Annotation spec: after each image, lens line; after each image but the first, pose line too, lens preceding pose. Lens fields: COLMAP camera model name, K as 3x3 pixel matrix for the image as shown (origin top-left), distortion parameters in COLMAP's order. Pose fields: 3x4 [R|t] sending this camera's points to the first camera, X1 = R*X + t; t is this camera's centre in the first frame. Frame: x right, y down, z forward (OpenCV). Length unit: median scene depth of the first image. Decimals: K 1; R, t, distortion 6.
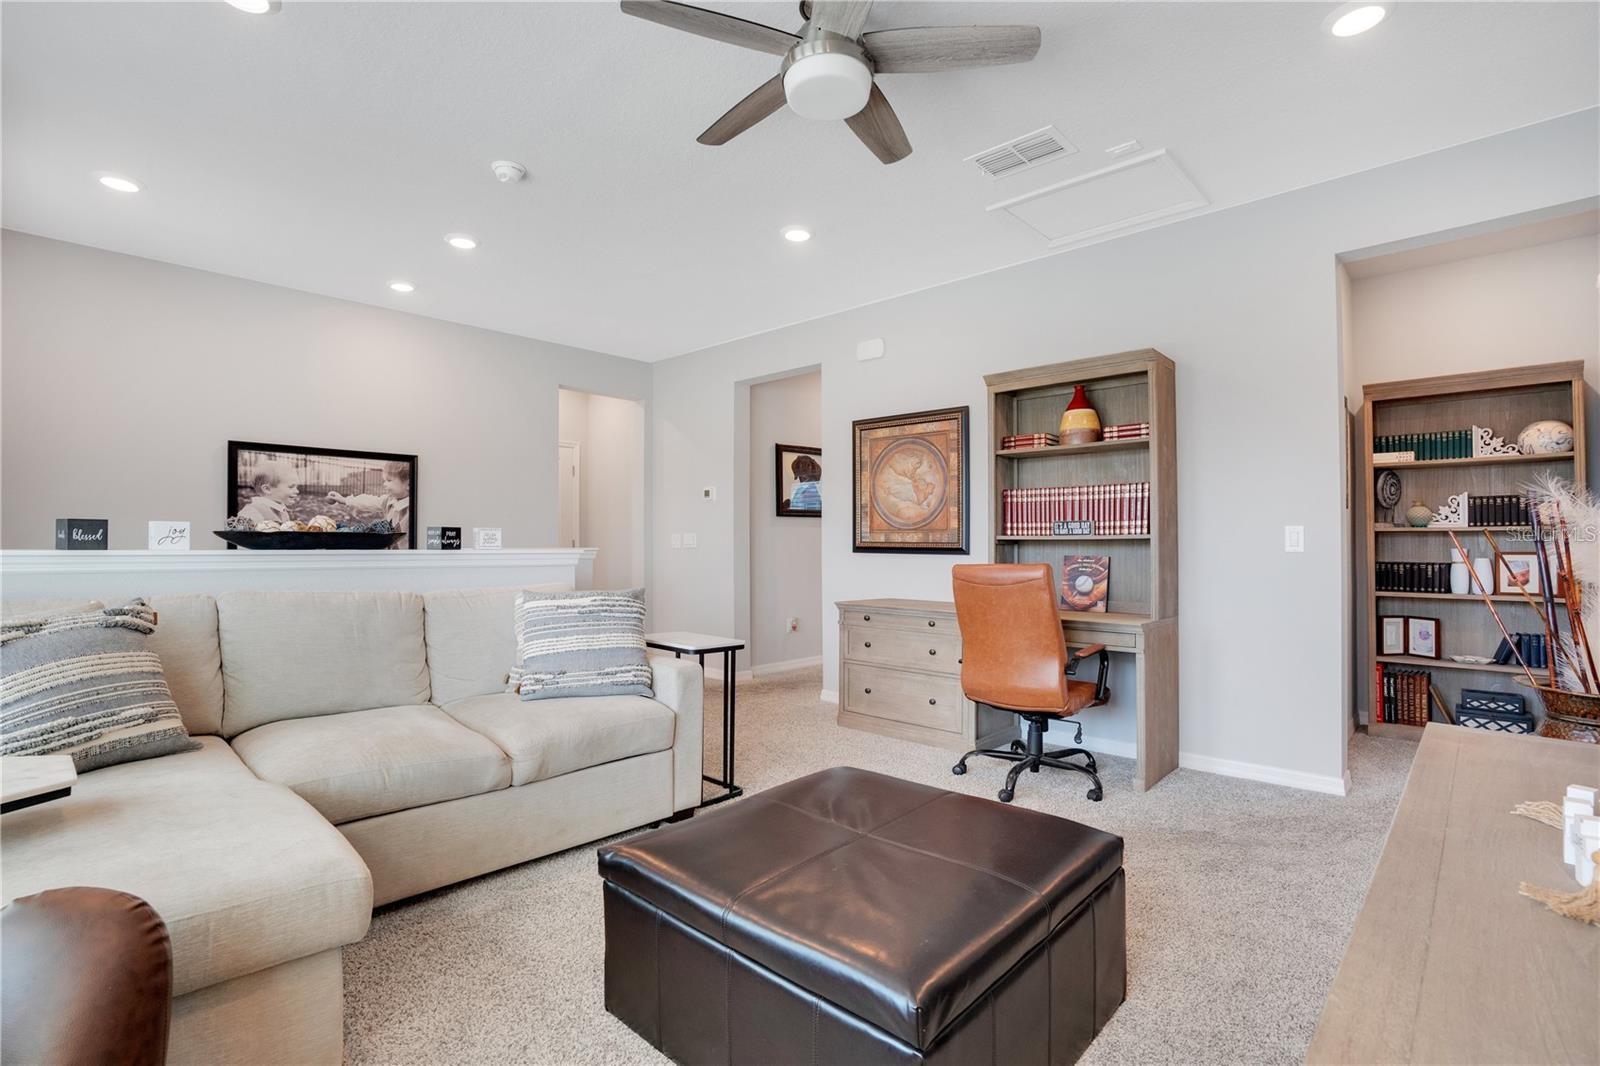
lens RADIAL K [[753.9, 0, 803.4], [0, 753.9, 521.7], [0, 0, 1]] dist [-0.071222, 0.027961]
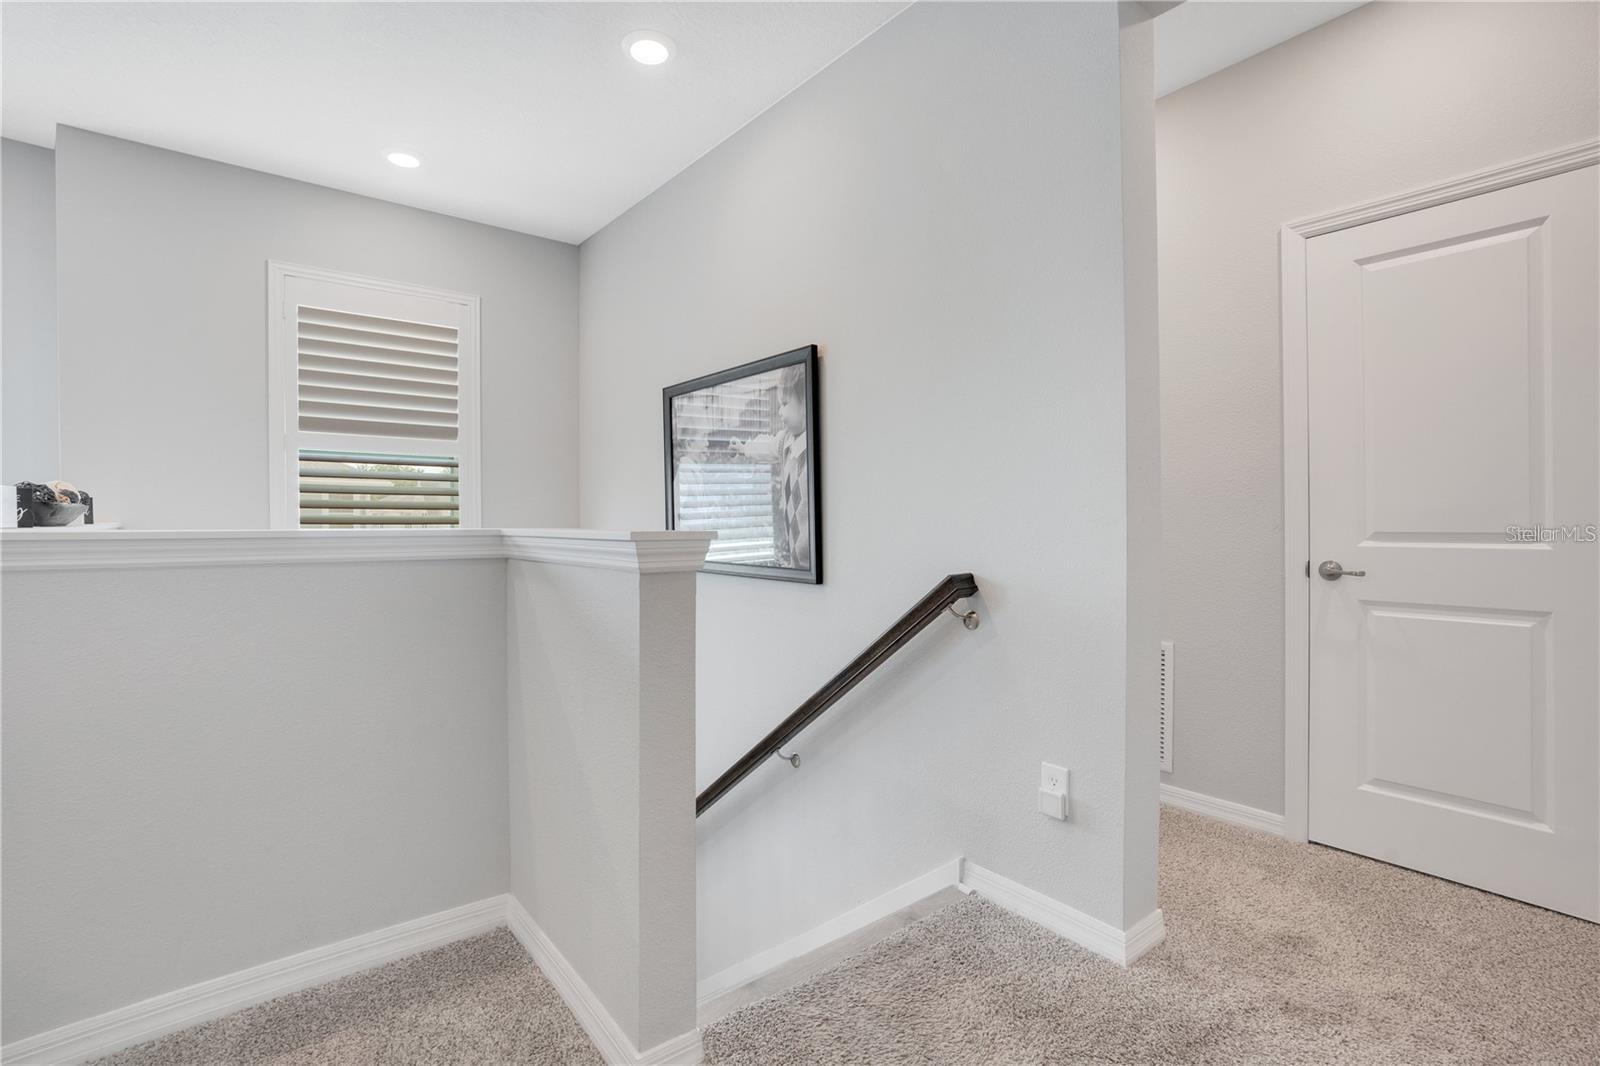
lens RADIAL K [[758.5, 0, 805.8], [0, 758.5, 525.9], [0, 0, 1]] dist [-0.072740, 0.028076]
pose [[-0.145135, 0.002997, -0.989407, -0.014172], [0.026823, 0.999640, -0.000907, 0.039046], [0.989048, -0.026670, -0.145163, 1.224211]]
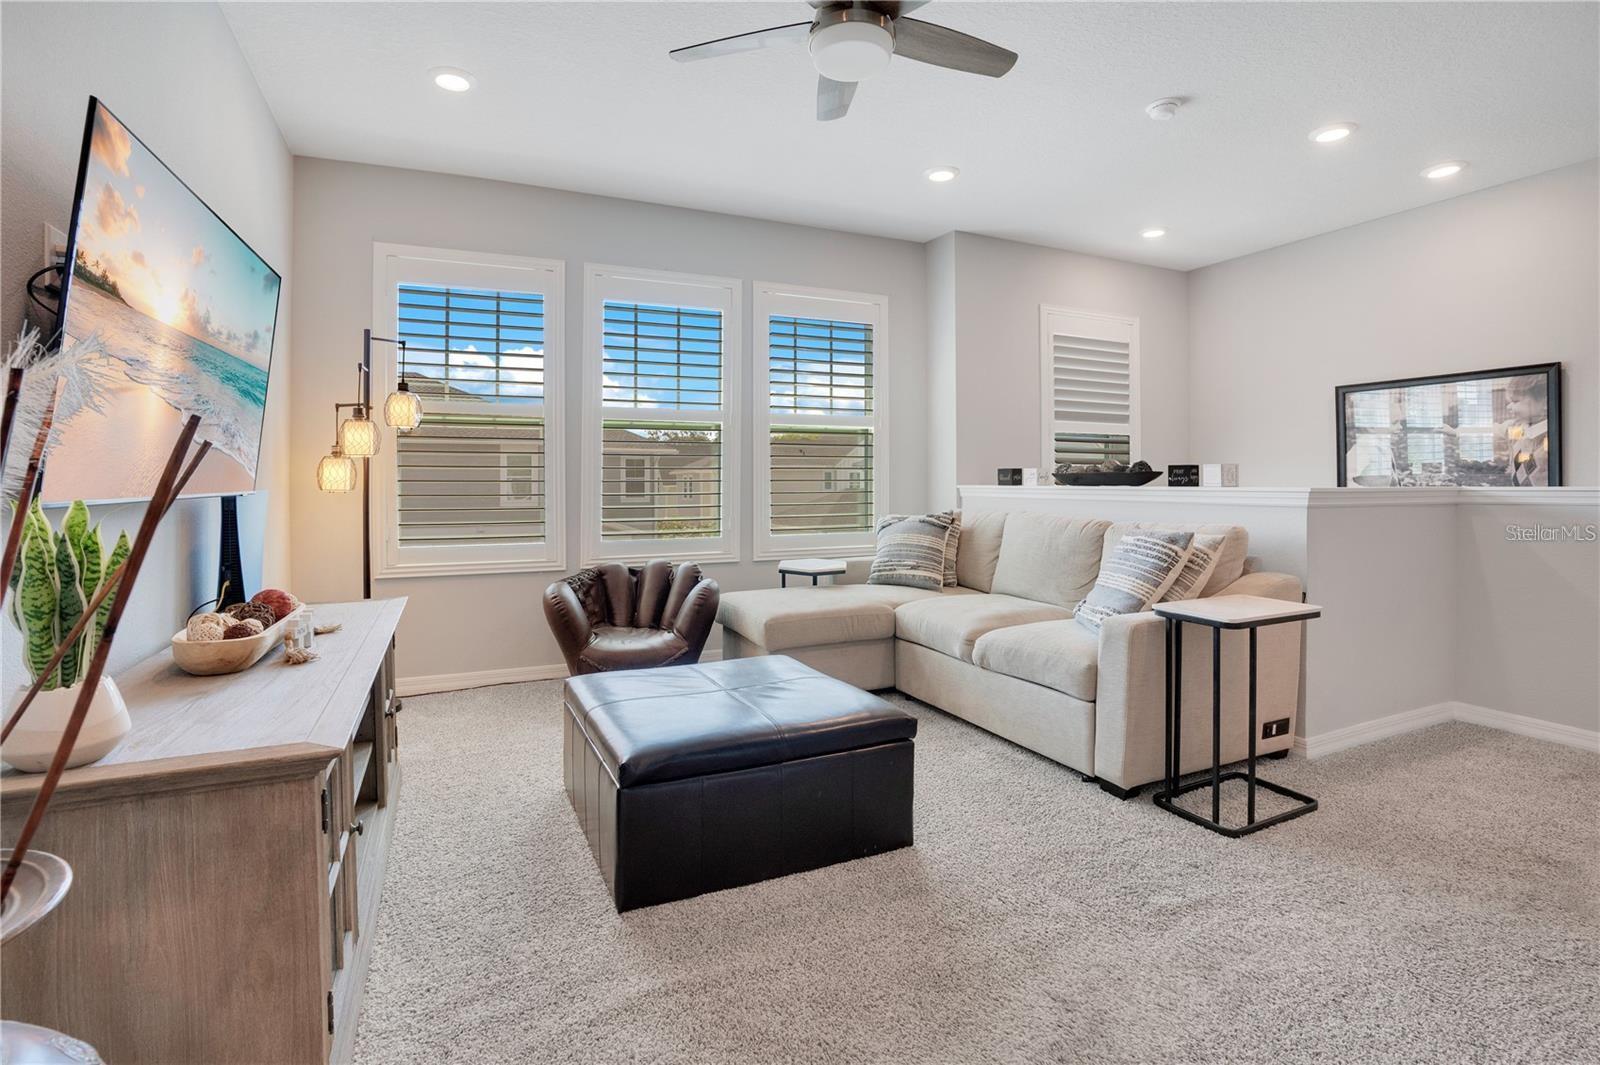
lens RADIAL K [[758.5, 0, 805.8], [0, 758.5, 525.4], [0, 0, 1]] dist [-0.072740, 0.028076]
pose [[-0.371903, 0.050557, -0.926894, 0.510240], [0.032619, 0.998611, 0.041381, 0.023087], [0.927698, -0.014845, -0.373035, 0.648946]]
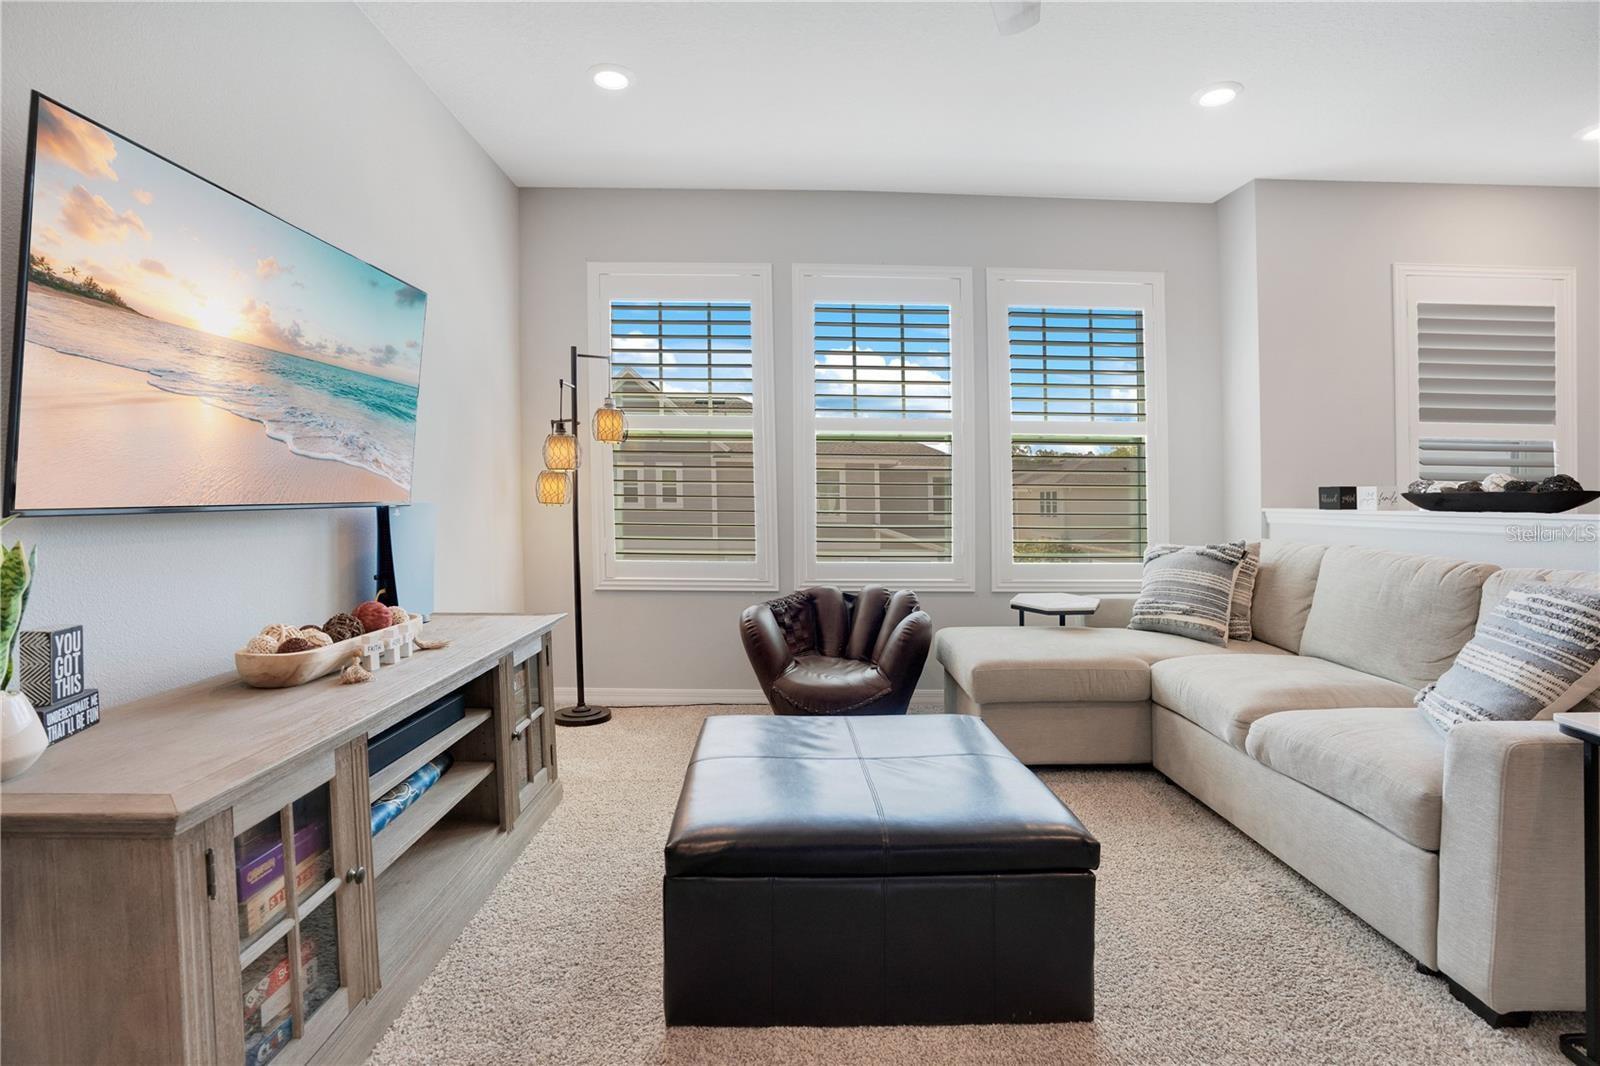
lens RADIAL K [[753.9, 0, 803.4], [0, 753.9, 521.7], [0, 0, 1]] dist [-0.071222, 0.027961]
pose [[-0.718313, 0.011867, -0.695619, 0.358360], [0.012939, 0.999909, 0.003697, 0.023068], [0.695600, -0.006345, -0.718402, 0.678485]]
